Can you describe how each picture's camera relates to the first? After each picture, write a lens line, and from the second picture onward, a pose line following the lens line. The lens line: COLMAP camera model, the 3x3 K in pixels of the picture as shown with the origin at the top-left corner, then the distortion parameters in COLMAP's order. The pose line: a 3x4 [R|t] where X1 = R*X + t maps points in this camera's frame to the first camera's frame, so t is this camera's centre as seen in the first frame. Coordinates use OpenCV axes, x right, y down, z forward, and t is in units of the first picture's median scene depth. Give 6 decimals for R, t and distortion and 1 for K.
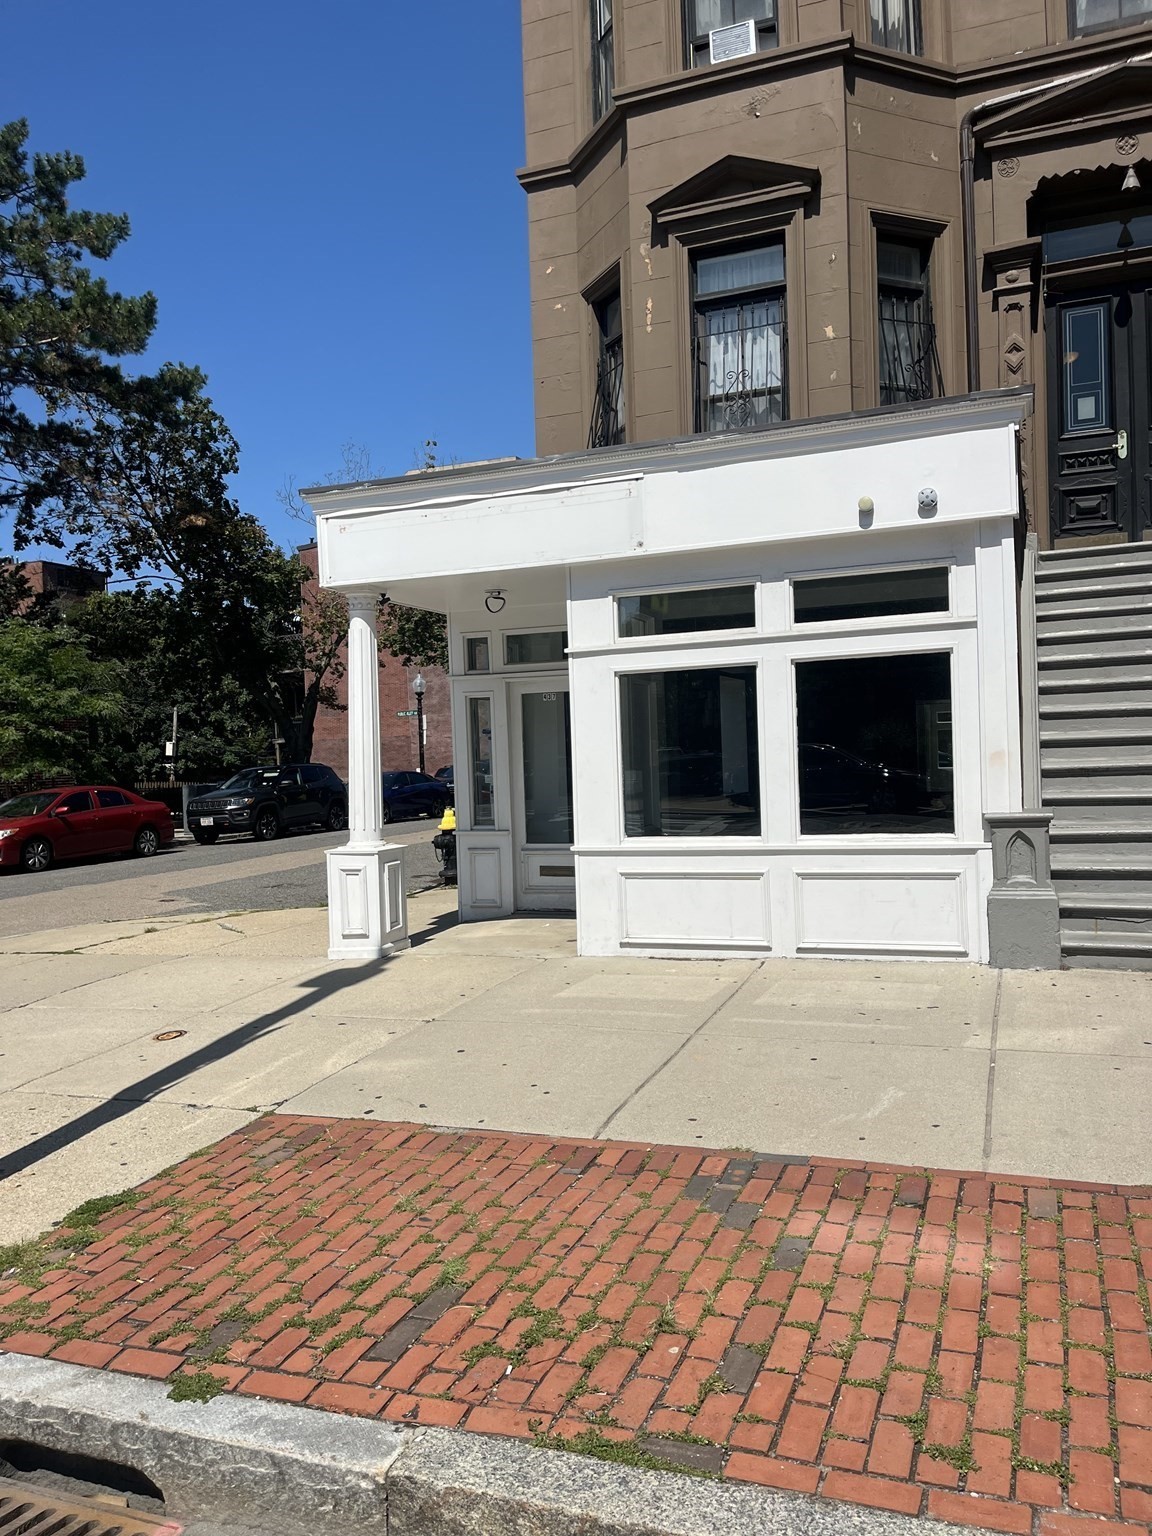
lens RADIAL K [[1150.0, 0, 576.8], [0, 1150.0, 777.0], [0, 0, 1]] dist [0.081614, -0.119532]
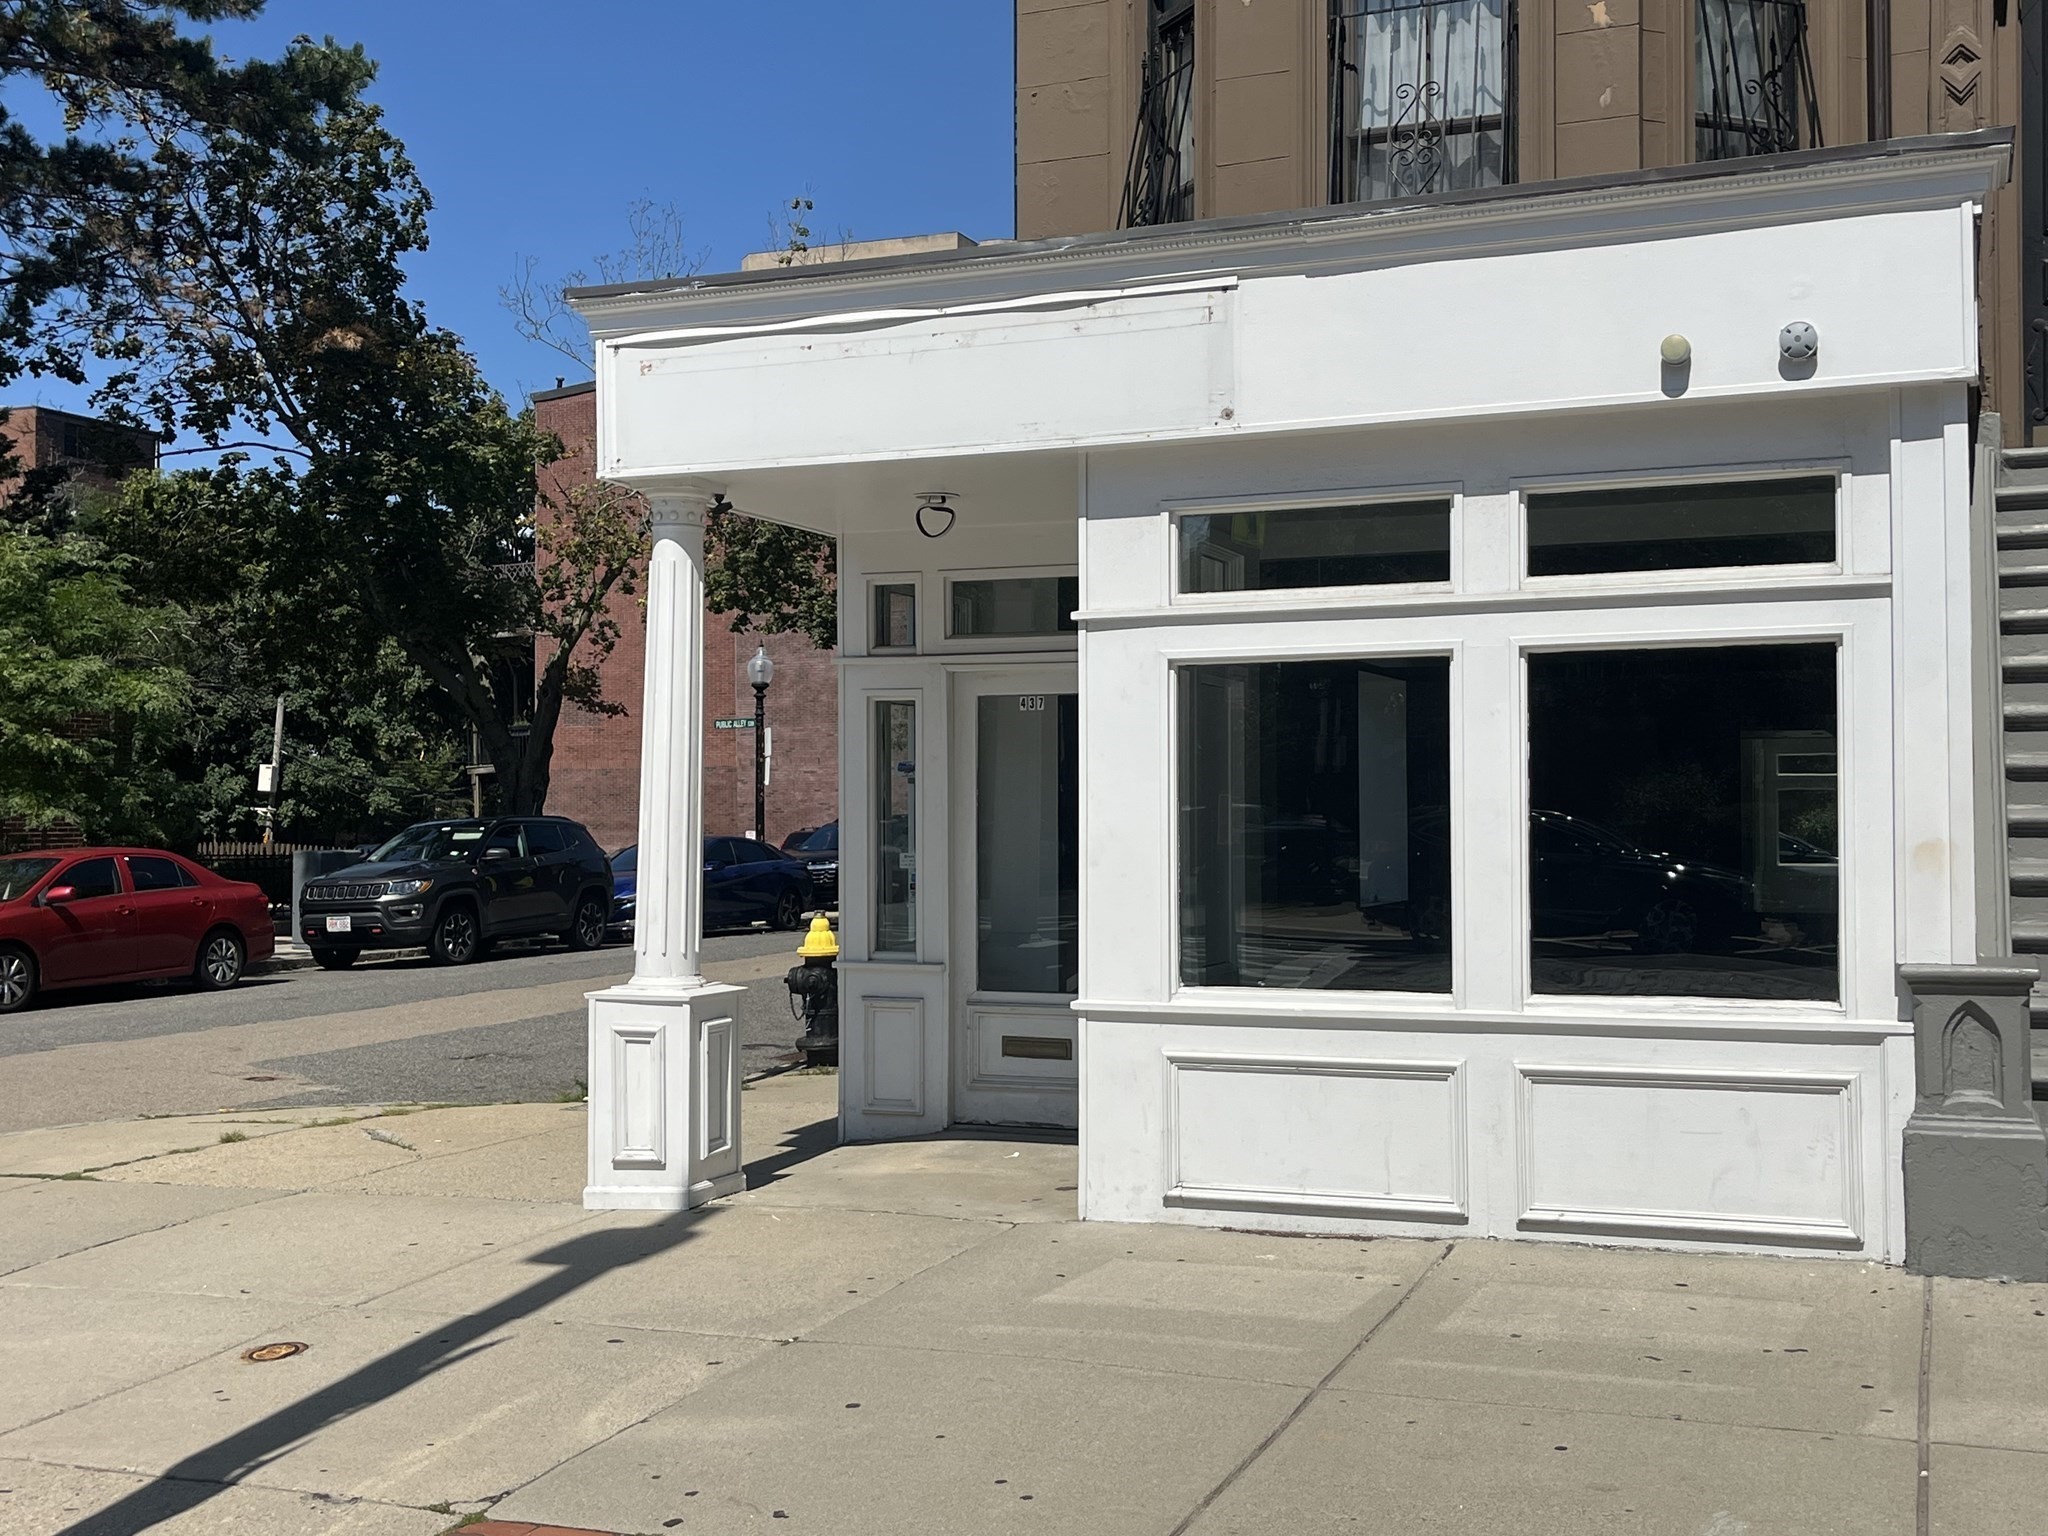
lens RADIAL K [[2258.6, 0, 1024.0], [0, 2258.6, 768.0], [0, 0, 1]] dist [0.083131, -0.132955]
pose [[0.999396, 0.031327, -0.015058, -0.011400], [-0.031894, 0.998729, -0.039023, -0.002052], [0.013817, 0.039480, 0.999125, 0.001367]]
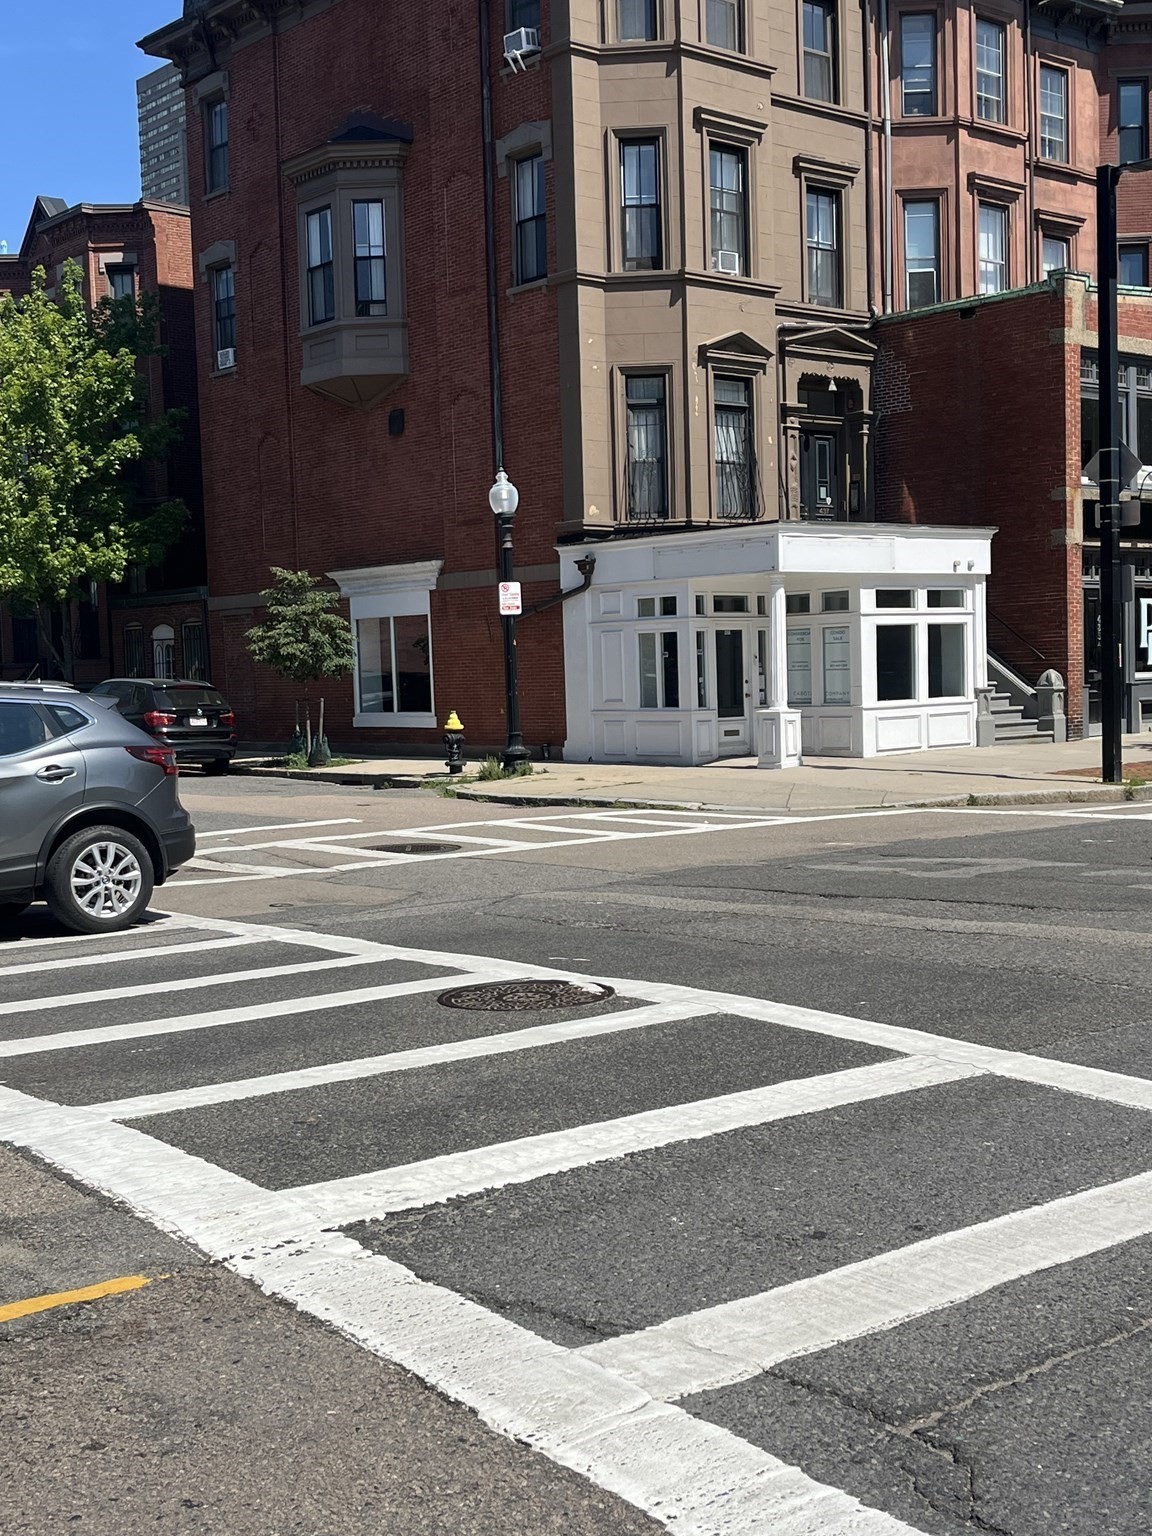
lens RADIAL K [[1860.6, 0, 576.0], [0, 1860.6, 768.0], [0, 0, 1]] dist [0.195187, -0.802671]
pose [[0.464236, -0.023384, 0.885403, -2.583429], [0.027269, 0.999555, 0.012101, 0.093107], [-0.885292, 0.018527, 0.464667, -0.098898]]
